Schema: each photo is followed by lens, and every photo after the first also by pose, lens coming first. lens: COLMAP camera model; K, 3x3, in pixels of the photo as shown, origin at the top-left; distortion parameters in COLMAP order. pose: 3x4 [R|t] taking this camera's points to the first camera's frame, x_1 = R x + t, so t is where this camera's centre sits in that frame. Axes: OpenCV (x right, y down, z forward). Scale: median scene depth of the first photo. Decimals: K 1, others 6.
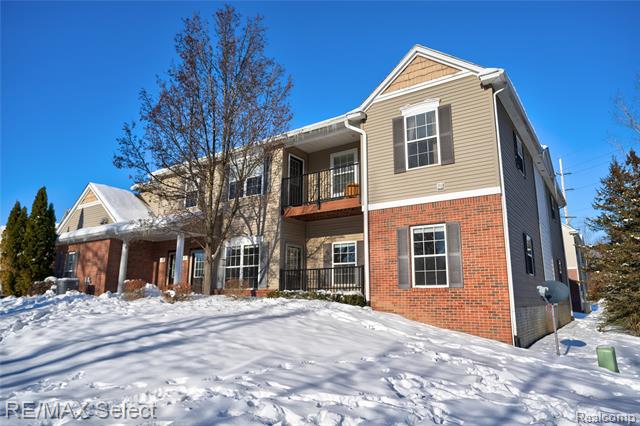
lens RADIAL K [[410.7, 0, 320.0], [0, 410.7, 213.0], [0, 0, 1]] dist [-0.002793, -0.000725]
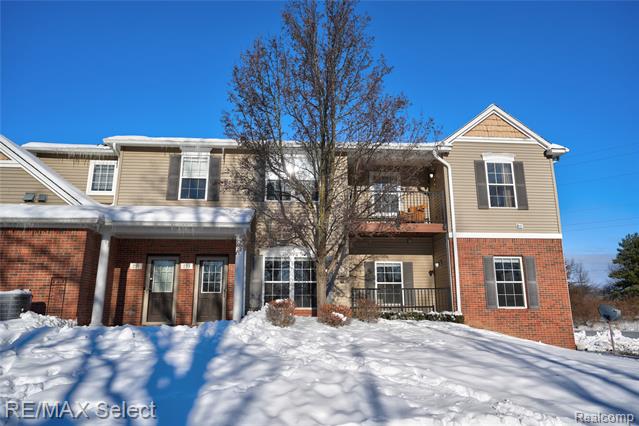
lens RADIAL K [[427.5, 0, 319.5], [0, 427.5, 213.0], [0, 0, 1]] dist [0.004114, 0.001847]
pose [[0.763715, 0.137114, 0.630824, -0.897576], [-0.123213, 0.990180, -0.066053, 0.049565], [-0.633686, -0.027280, 0.773109, 0.348509]]
